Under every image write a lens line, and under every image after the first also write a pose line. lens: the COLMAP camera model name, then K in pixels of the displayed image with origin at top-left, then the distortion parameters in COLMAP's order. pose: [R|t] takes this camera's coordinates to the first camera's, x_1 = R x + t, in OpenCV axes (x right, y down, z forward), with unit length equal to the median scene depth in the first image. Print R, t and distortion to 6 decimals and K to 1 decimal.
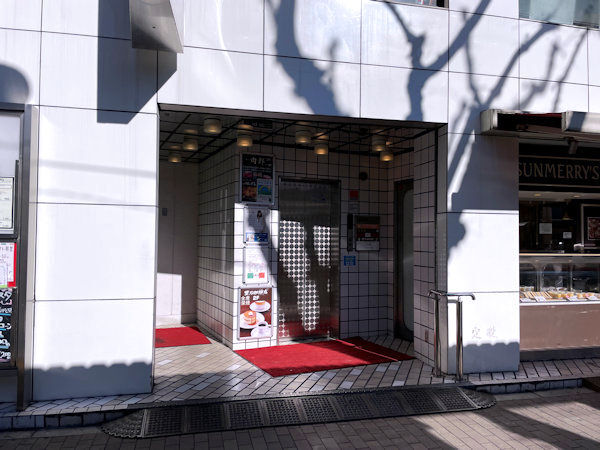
lens RADIAL K [[453.7, 0, 300.5], [0, 453.7, 226.1], [0, 0, 1]] dist [0.014389, -0.013272]
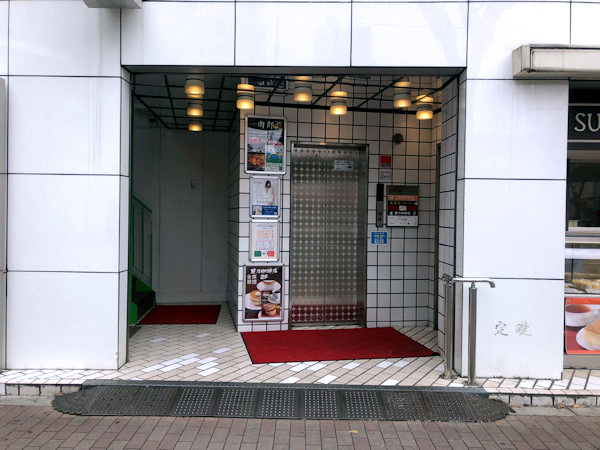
lens RADIAL K [[491.1, 0, 300.5], [0, 491.1, 223.5], [0, 0, 1]] dist [0.000203, 0.012368]
pose [[0.970035, 0.006407, -0.242880, 0.211753], [0.003821, 0.999126, 0.041617, 0.010740], [0.242934, -0.041298, 0.969163, 0.070660]]
